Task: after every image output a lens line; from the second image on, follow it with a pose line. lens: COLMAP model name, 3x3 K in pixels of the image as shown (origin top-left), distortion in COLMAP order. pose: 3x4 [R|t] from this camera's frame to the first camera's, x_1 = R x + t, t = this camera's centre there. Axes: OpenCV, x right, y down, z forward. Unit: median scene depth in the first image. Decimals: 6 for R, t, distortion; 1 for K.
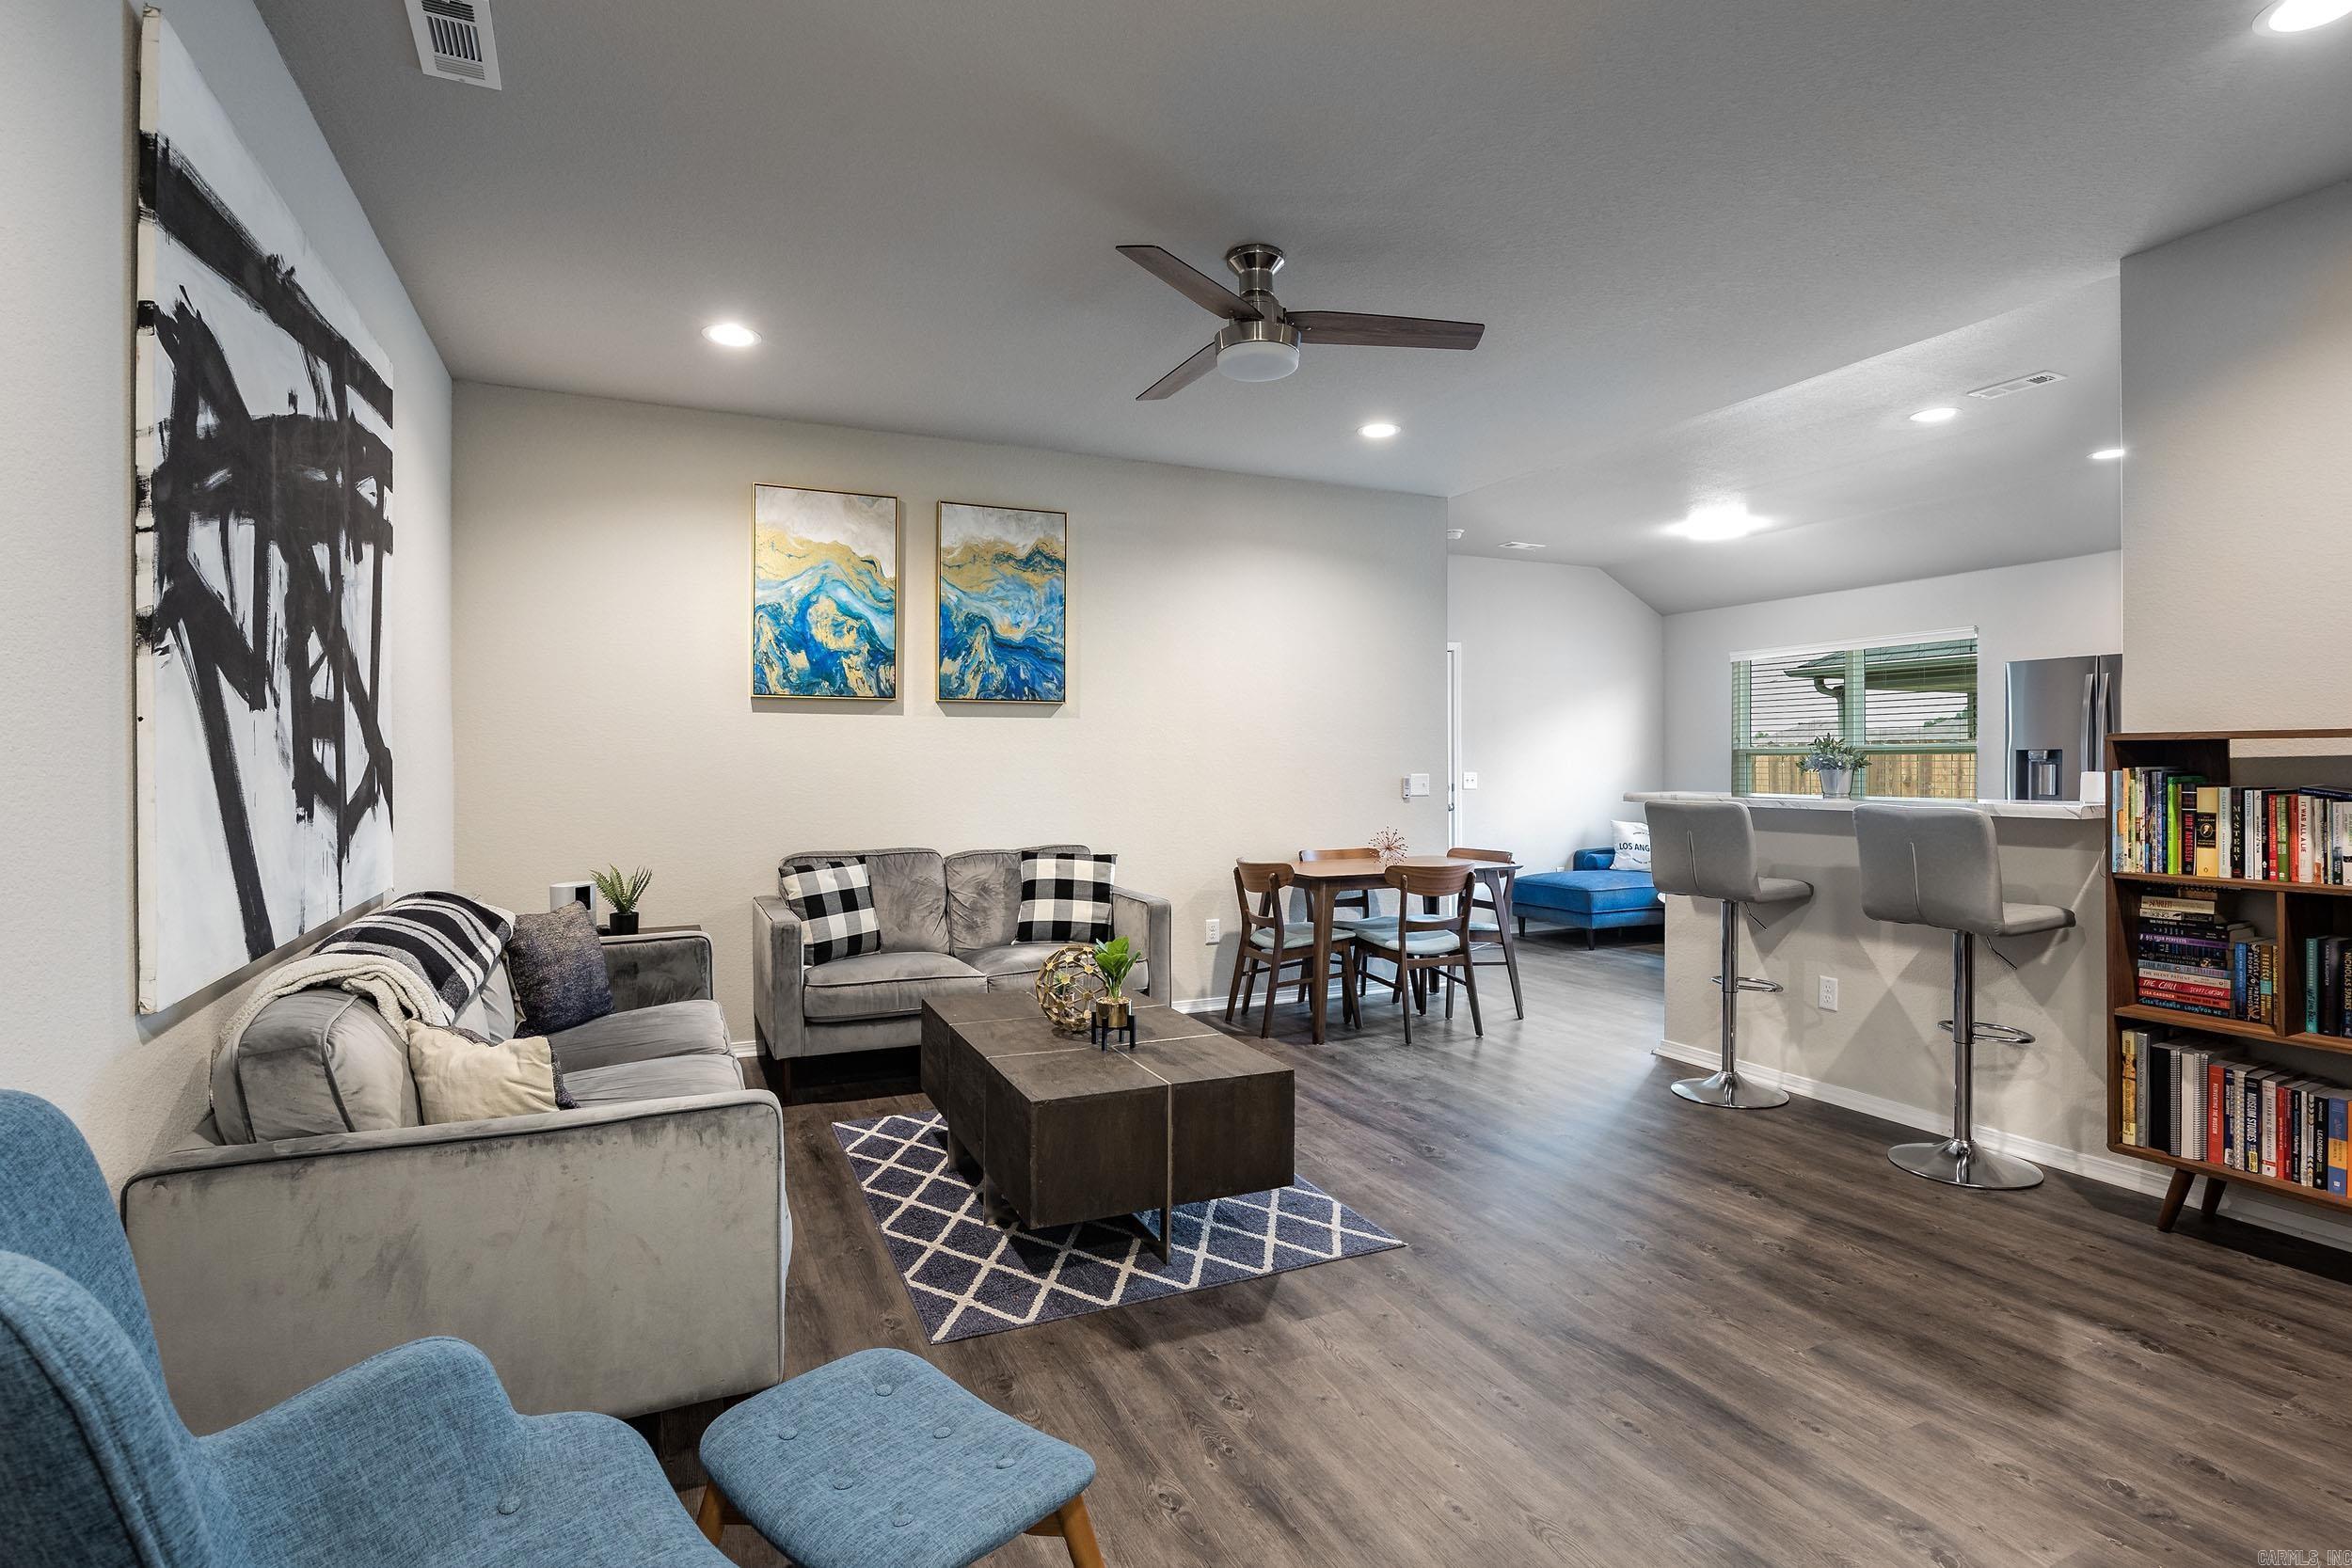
lens RADIAL K [[1137.8, 0, 1222.0], [0, 1137.8, 773.3], [0, 0, 1]] dist [-0.029286, 0.001846]
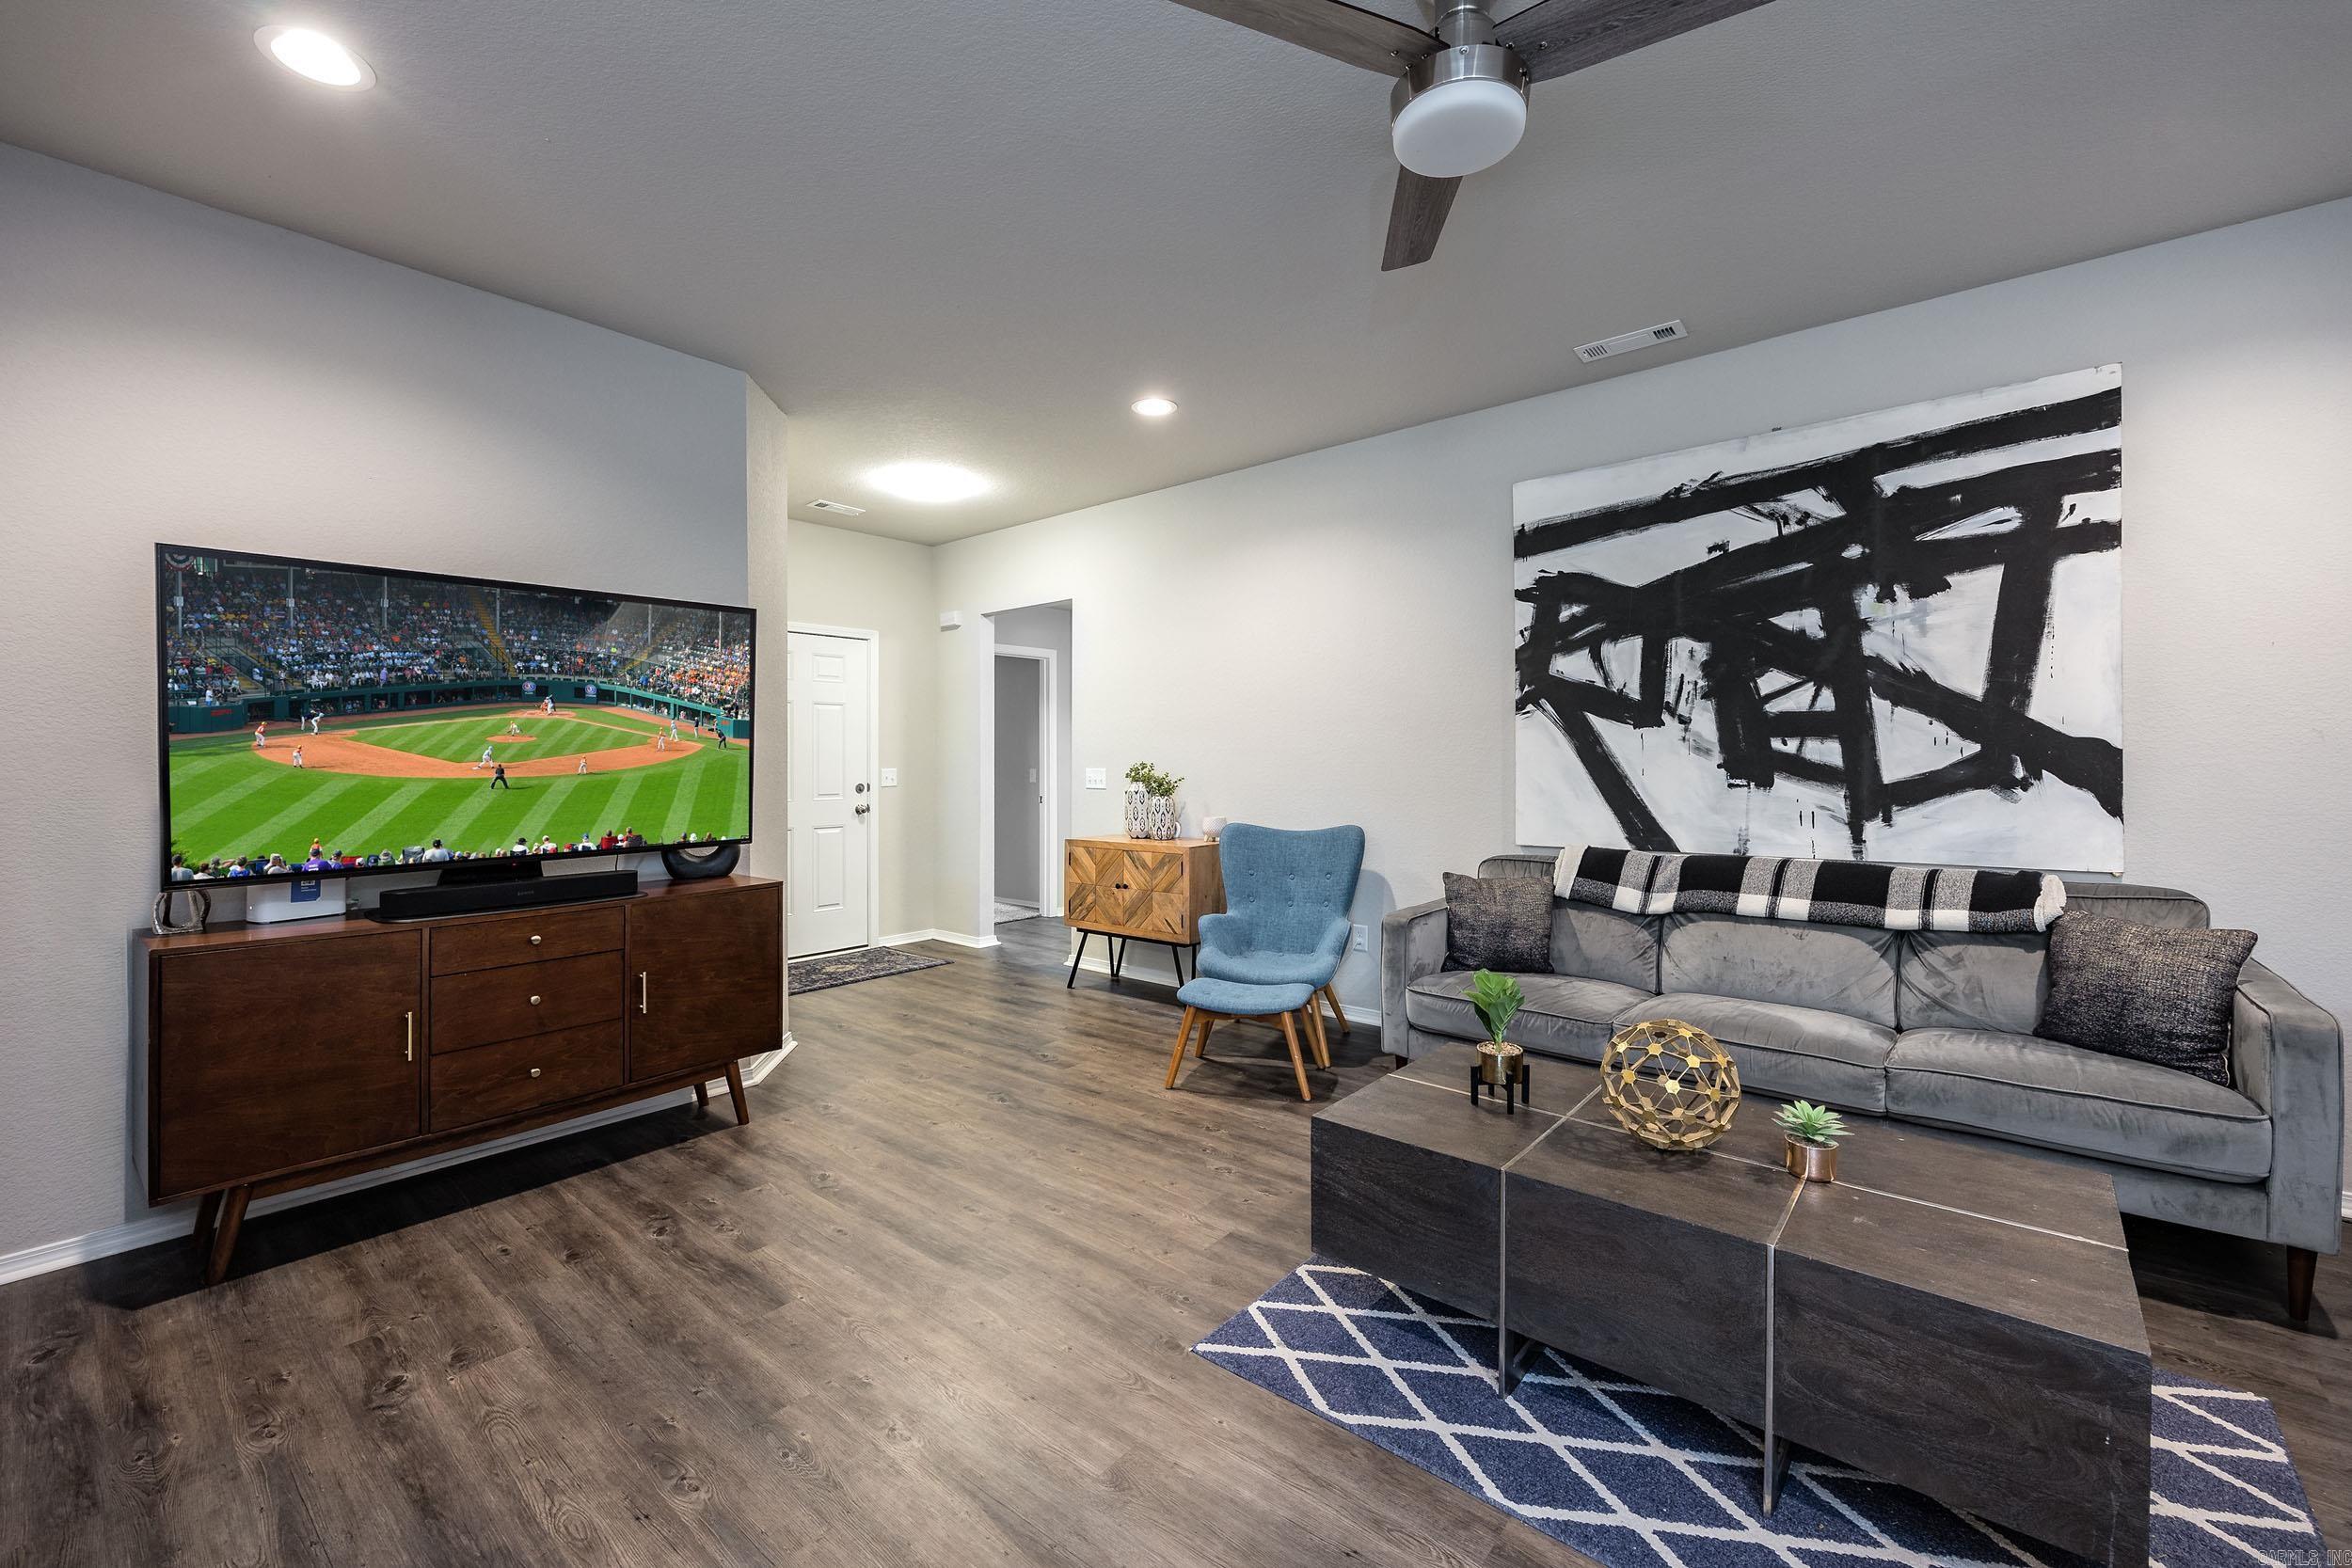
lens RADIAL K [[956.1, 0, 1175.9], [0, 956.1, 767.9], [0, 0, 1]] dist [-0.004972, 0.001355]
pose [[-0.912693, 0.011306, -0.408490, 0.309782], [0.002258, 0.999741, 0.022626, -0.012776], [0.408640, 0.019729, -0.912482, 1.113759]]
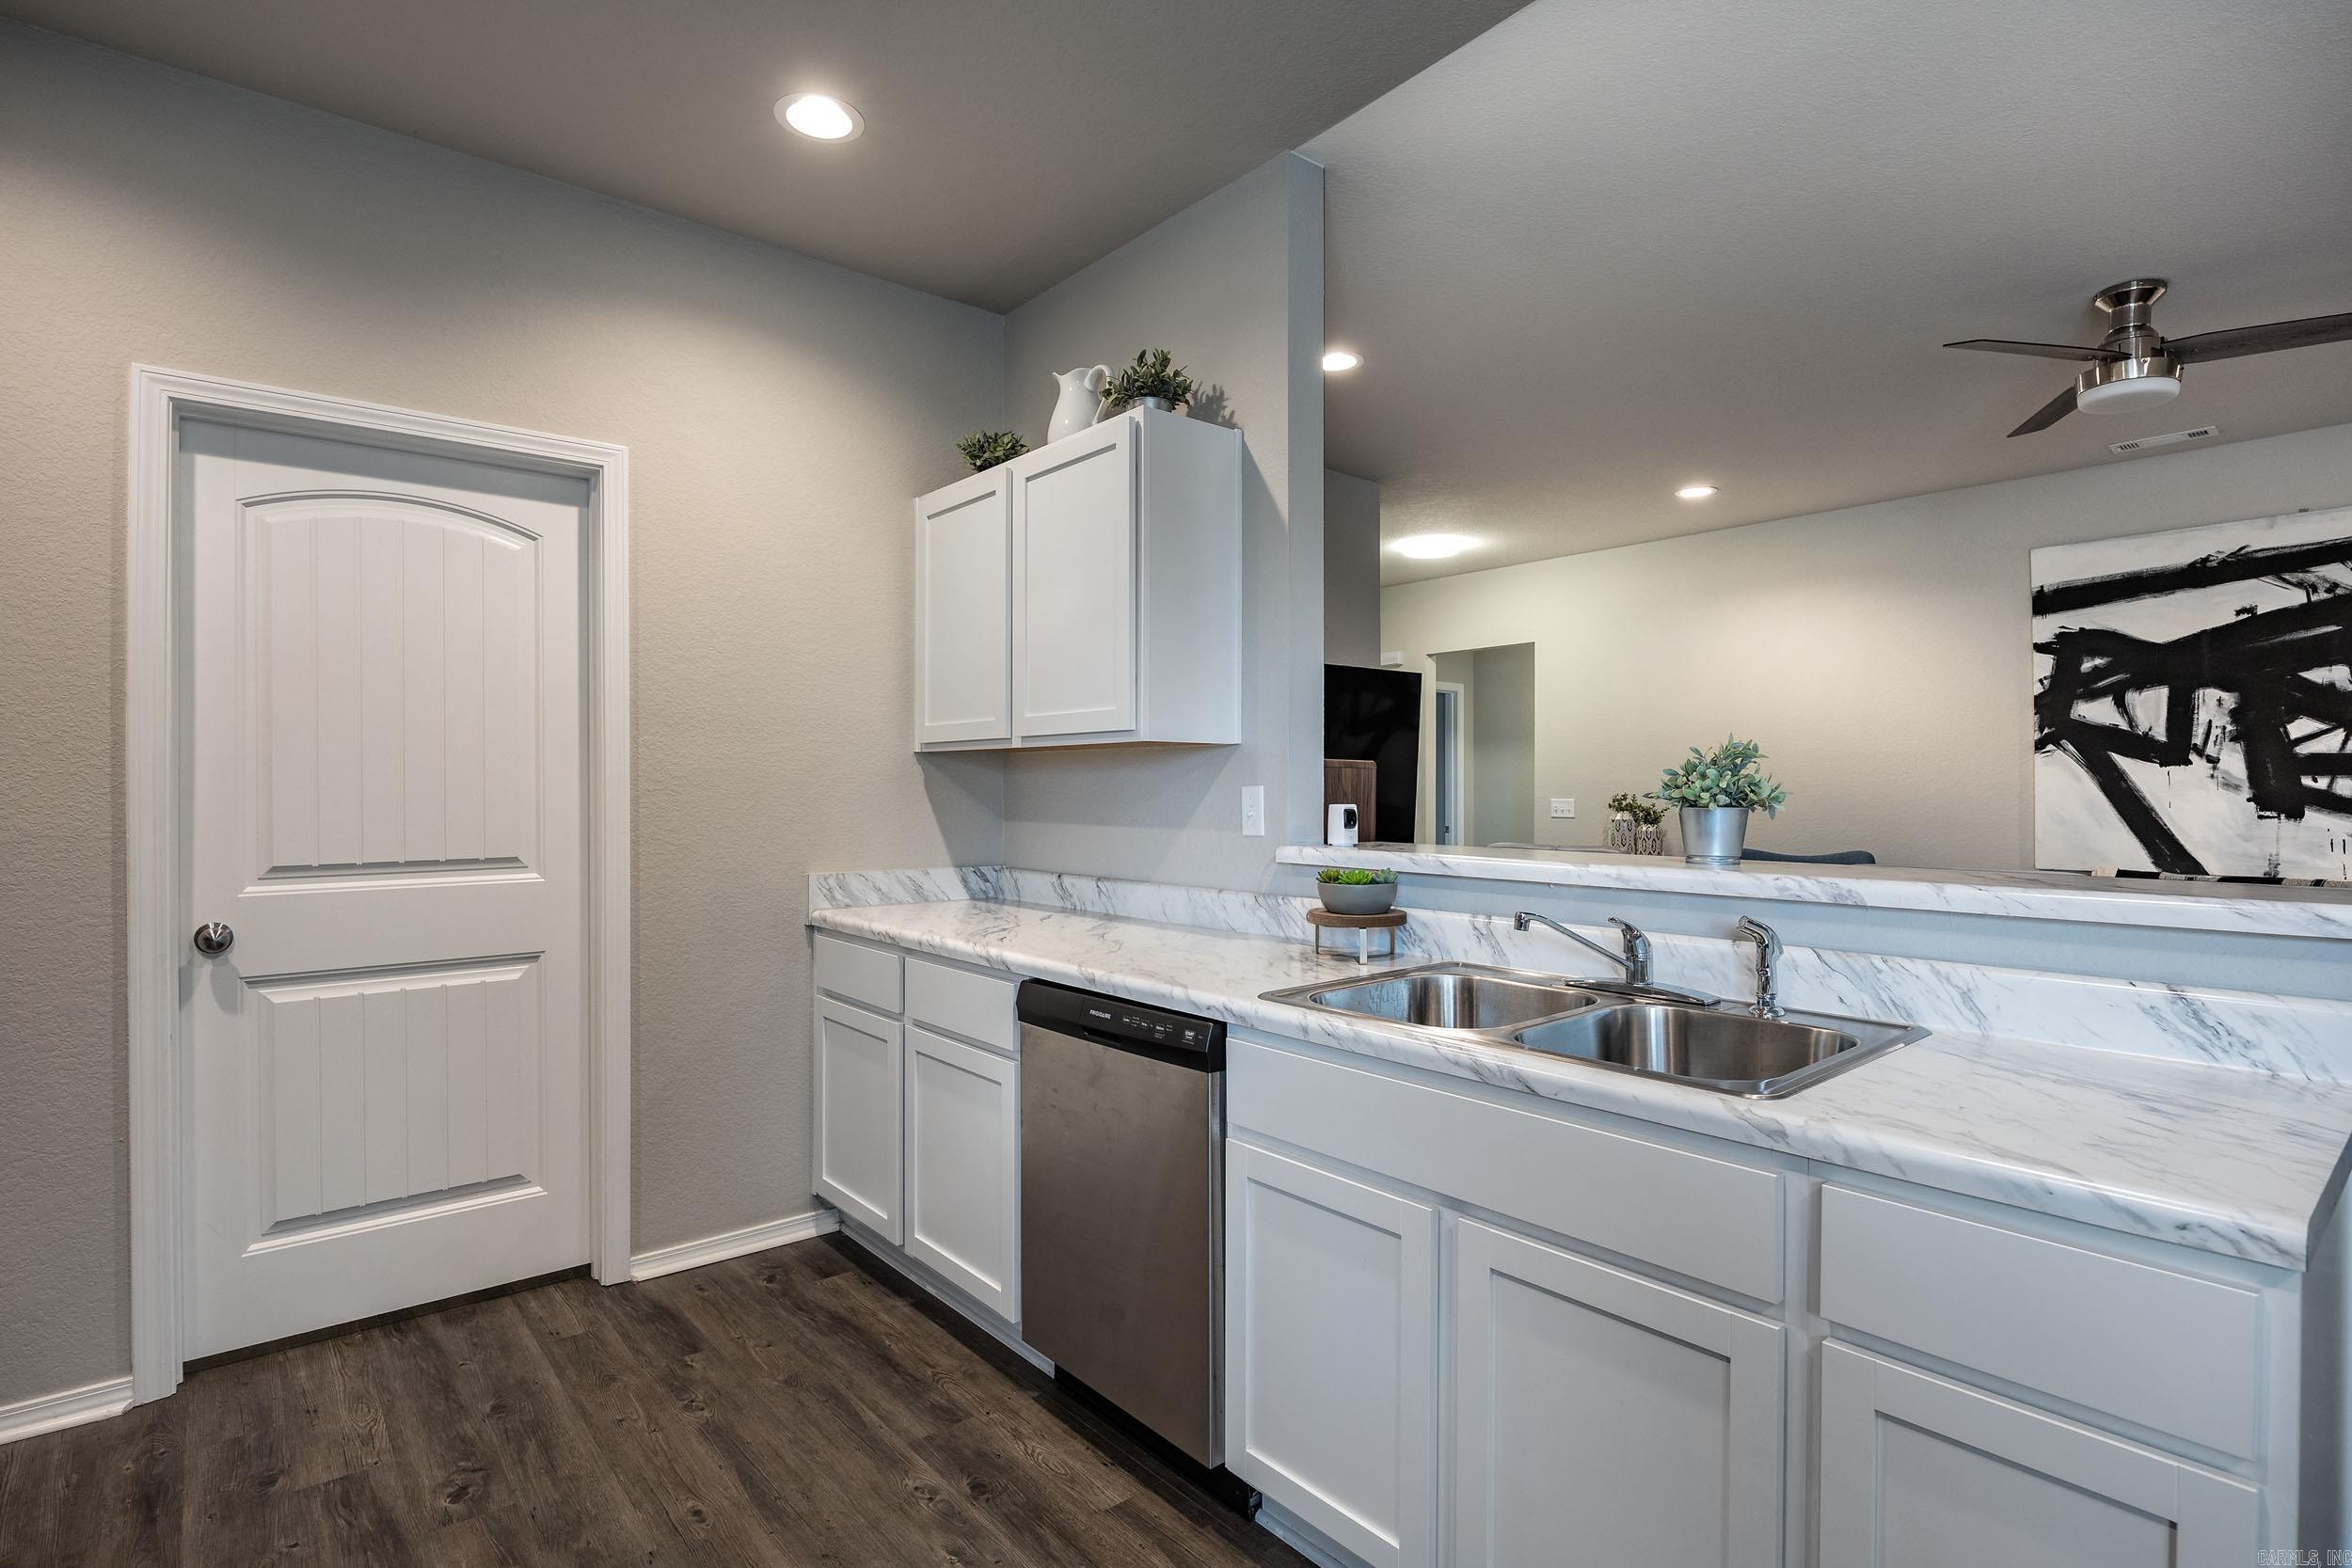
lens RADIAL K [[1147.6, 0, 1181.3], [0, 1147.6, 778.2], [0, 0, 1]] dist [-0.005664, -0.002743]
pose [[-0.967430, -0.002040, -0.253129, 0.861249], [-0.002981, 0.999990, 0.003336, -0.016879], [0.253120, 0.003982, -0.967427, 1.382026]]
